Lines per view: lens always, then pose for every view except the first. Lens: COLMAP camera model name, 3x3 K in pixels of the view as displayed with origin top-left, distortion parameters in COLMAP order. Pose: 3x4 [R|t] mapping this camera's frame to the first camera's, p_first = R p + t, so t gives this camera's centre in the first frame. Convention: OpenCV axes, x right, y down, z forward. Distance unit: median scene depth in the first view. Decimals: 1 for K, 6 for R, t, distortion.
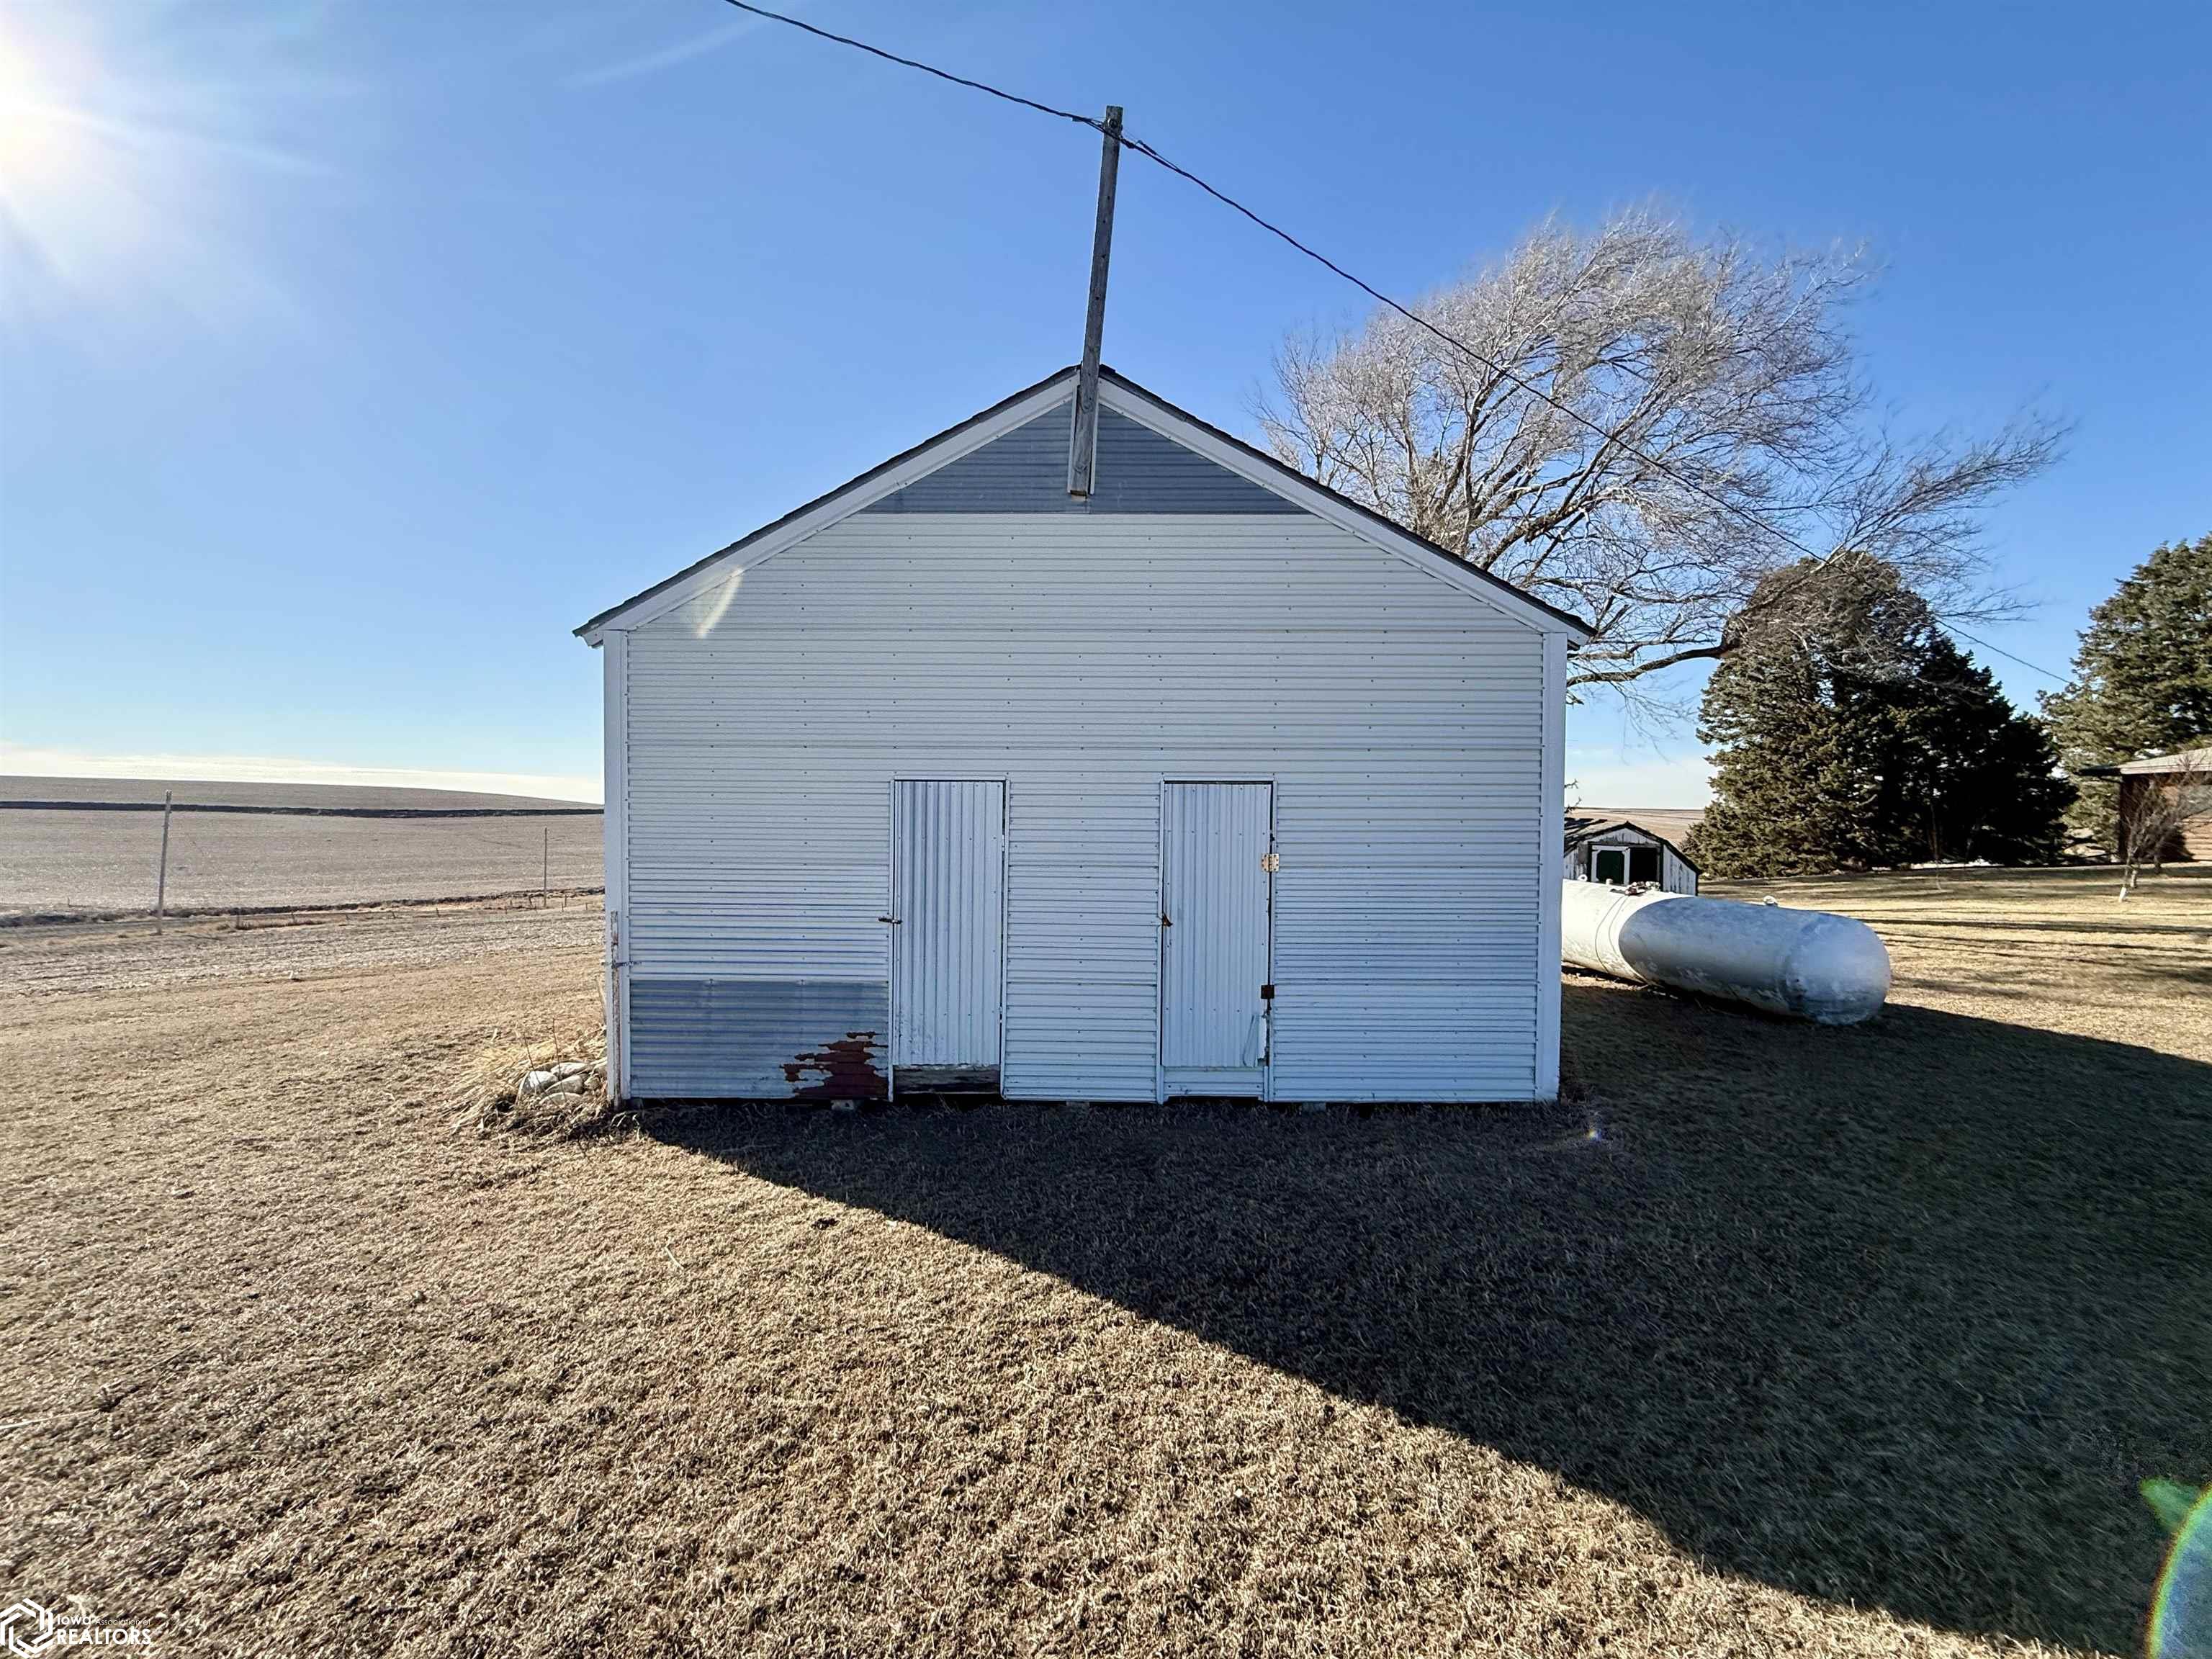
lens RADIAL K [[879.6, 0, 1098.4], [0, 879.6, 830.8], [0, 0, 1]] dist [-0.002977, -0.000251]
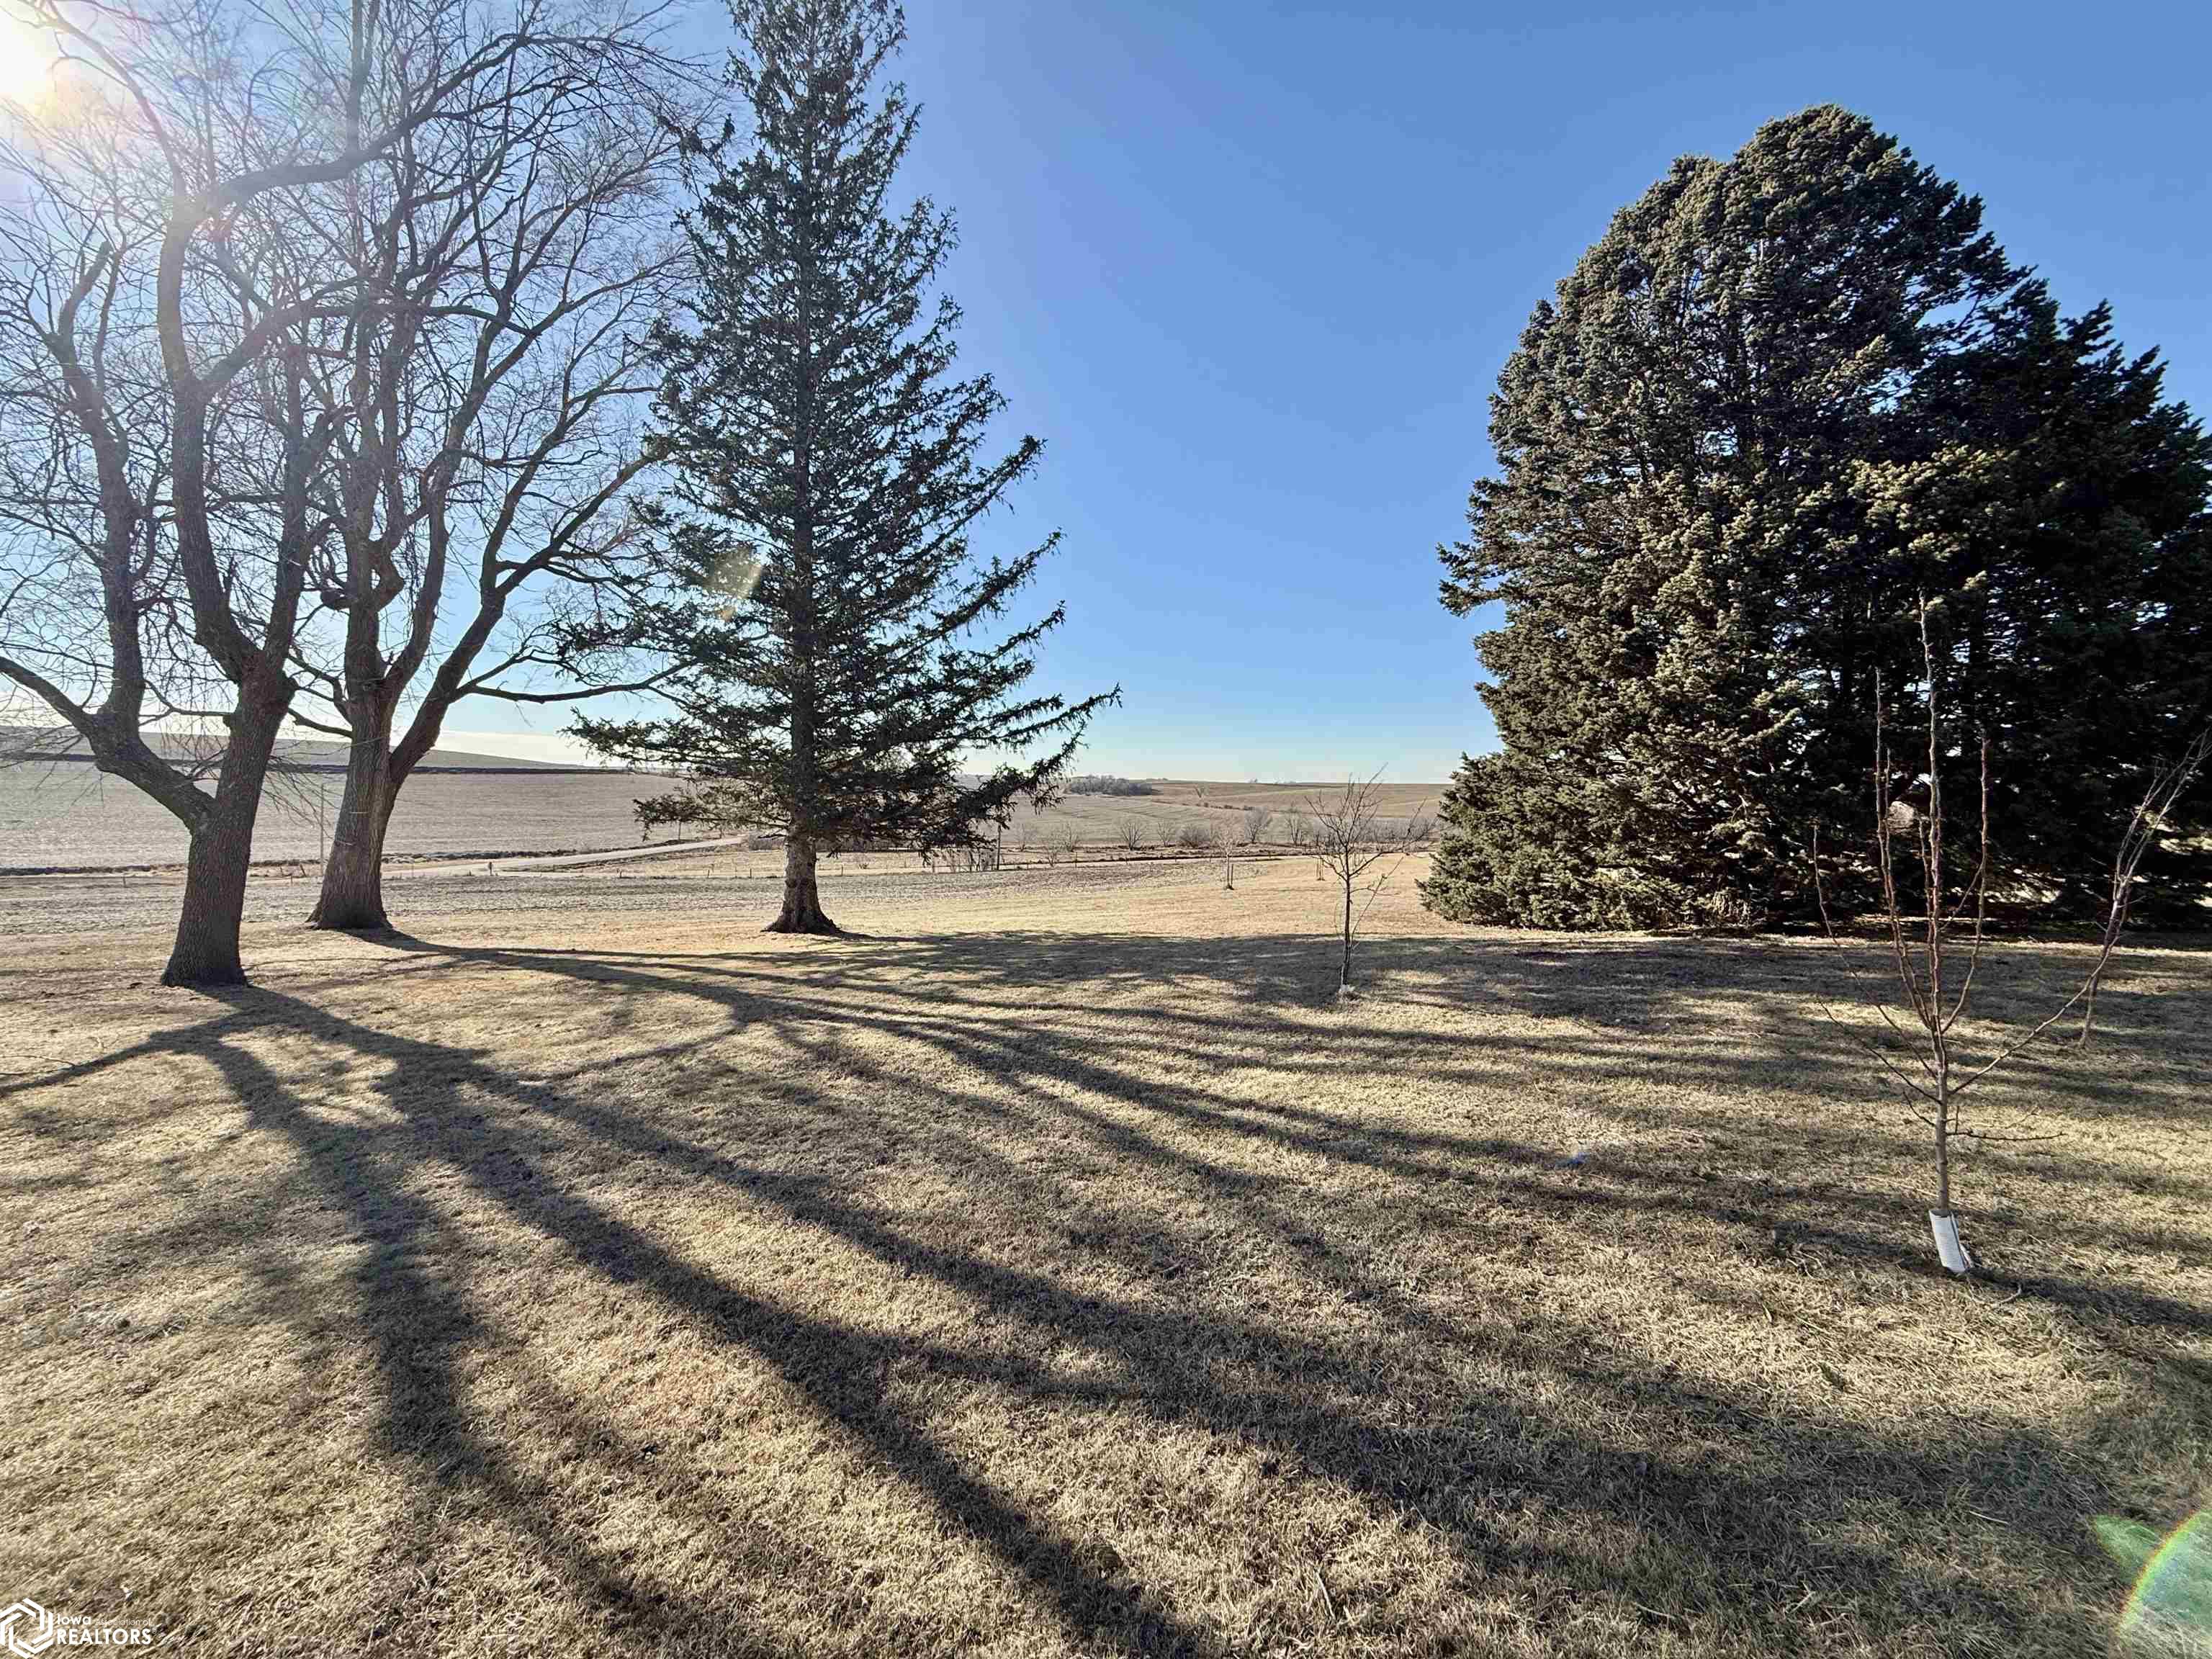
lens RADIAL K [[879.6, 0, 1098.4], [0, 879.6, 830.8], [0, 0, 1]] dist [-0.002977, -0.000251]
pose [[0.999418, 0.021843, -0.026197, 0.603222], [-0.021039, 0.999311, 0.030577, 0.001636], [0.026846, -0.030008, 0.999189, 0.627991]]
